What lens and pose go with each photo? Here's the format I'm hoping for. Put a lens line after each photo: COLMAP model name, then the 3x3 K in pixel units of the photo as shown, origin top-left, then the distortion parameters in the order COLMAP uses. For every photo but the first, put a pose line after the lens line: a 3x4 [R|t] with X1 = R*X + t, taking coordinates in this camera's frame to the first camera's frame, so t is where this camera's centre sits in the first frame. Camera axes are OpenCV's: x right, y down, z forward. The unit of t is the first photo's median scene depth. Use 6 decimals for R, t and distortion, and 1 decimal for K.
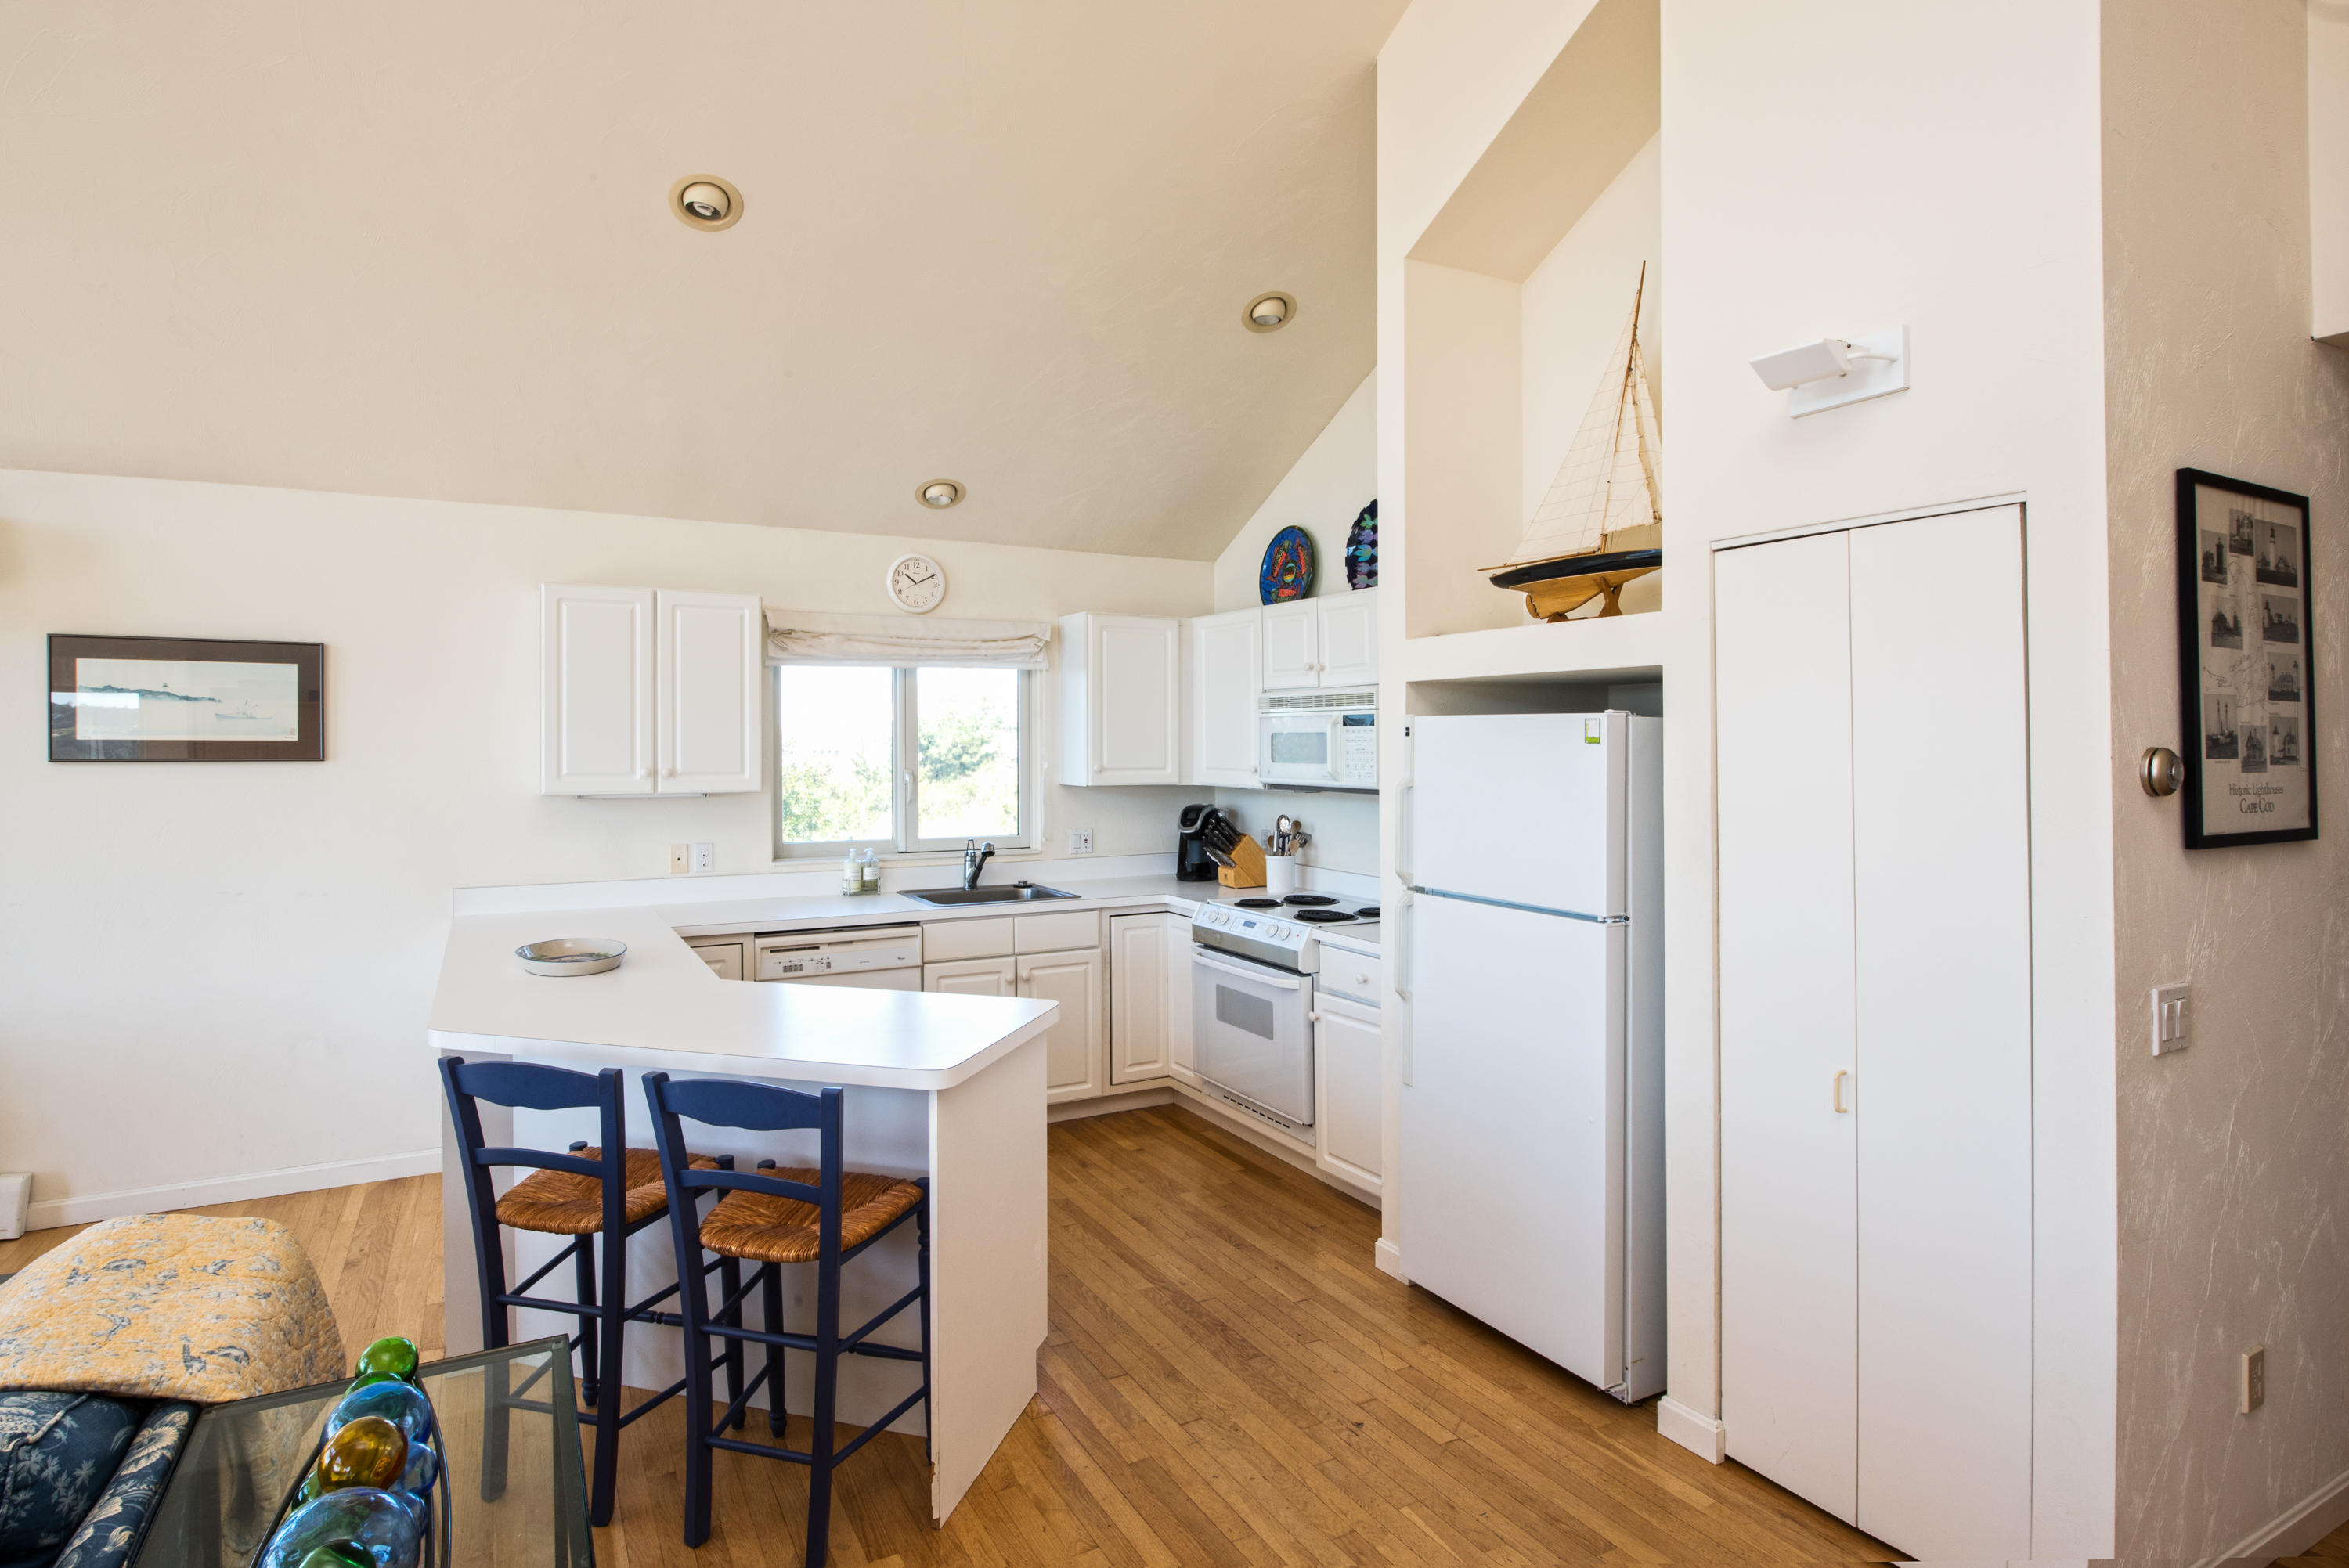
lens RADIAL K [[1267.7, 0, 1179.7], [0, 1267.7, 726.2], [0, 0, 1]] dist [-0.003670, -0.000794]
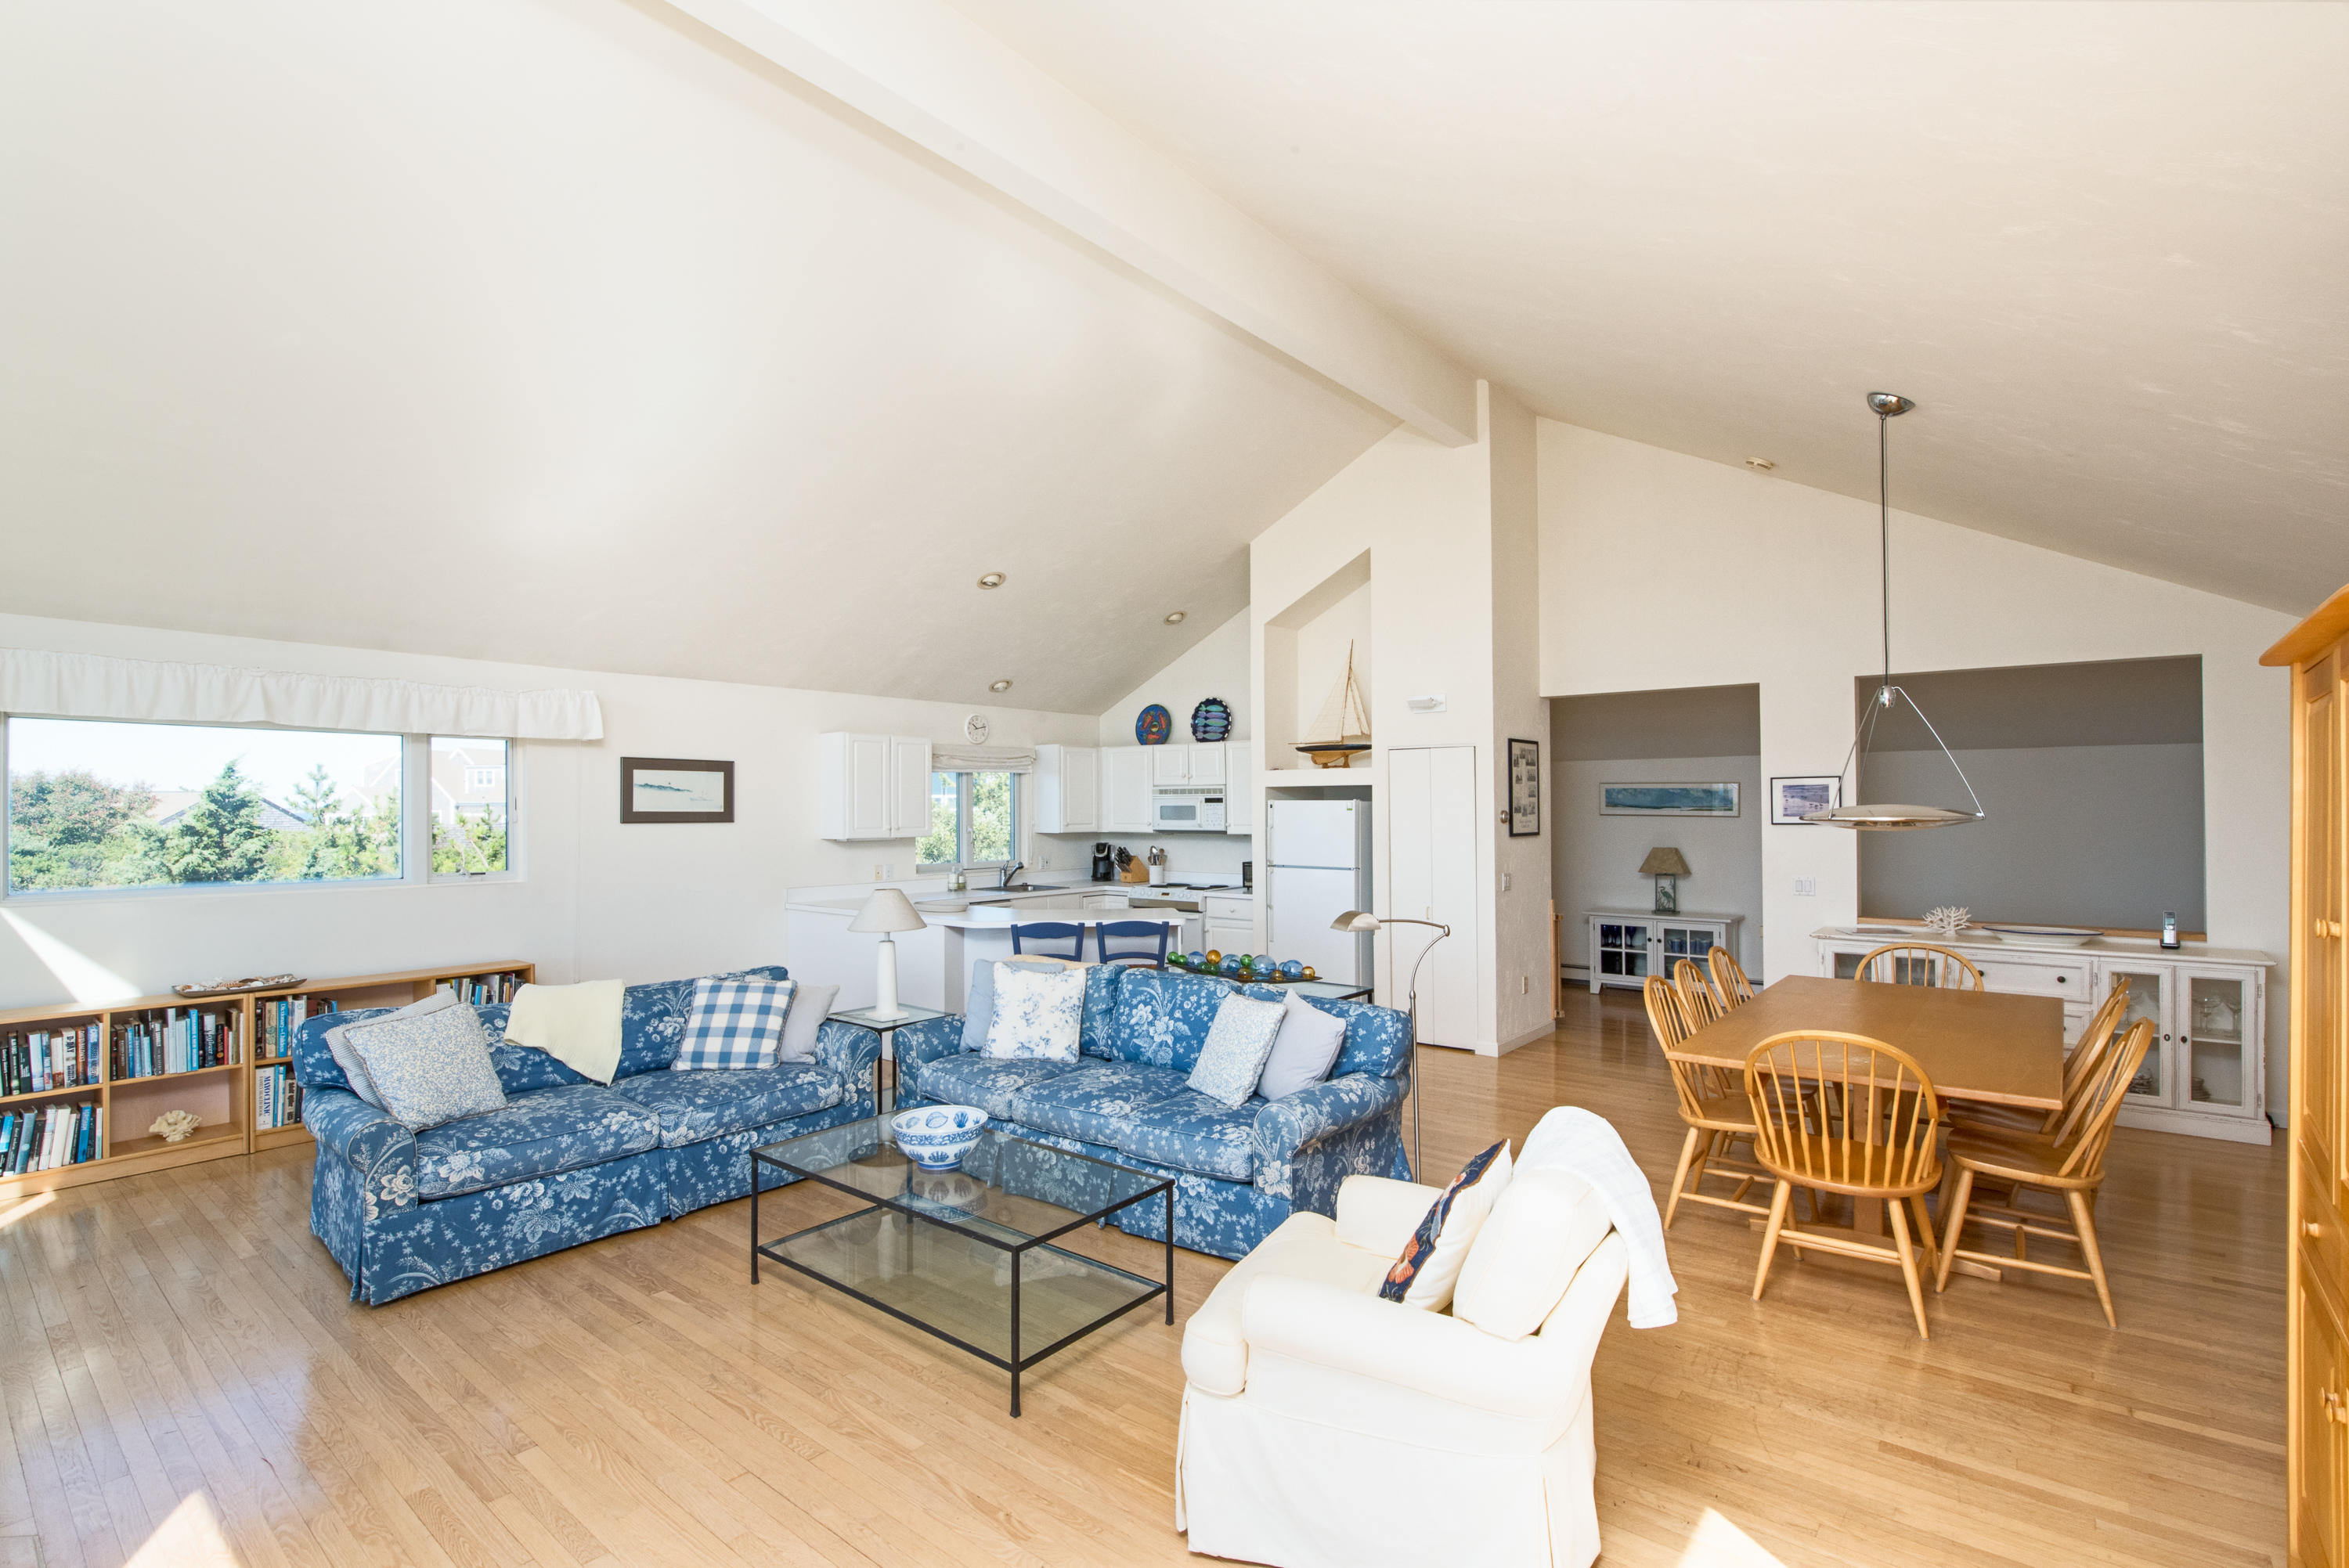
lens RADIAL K [[1147.0, 0, 1174.5], [0, 1147.0, 784.0], [0, 0, 1]] dist [-0.000224, -0.000158]
pose [[0.934542, 0.004440, 0.355826, -0.675476], [-0.000556, 0.999939, -0.011018, -0.011857], [-0.355854, 0.010099, 0.934487, -0.916481]]
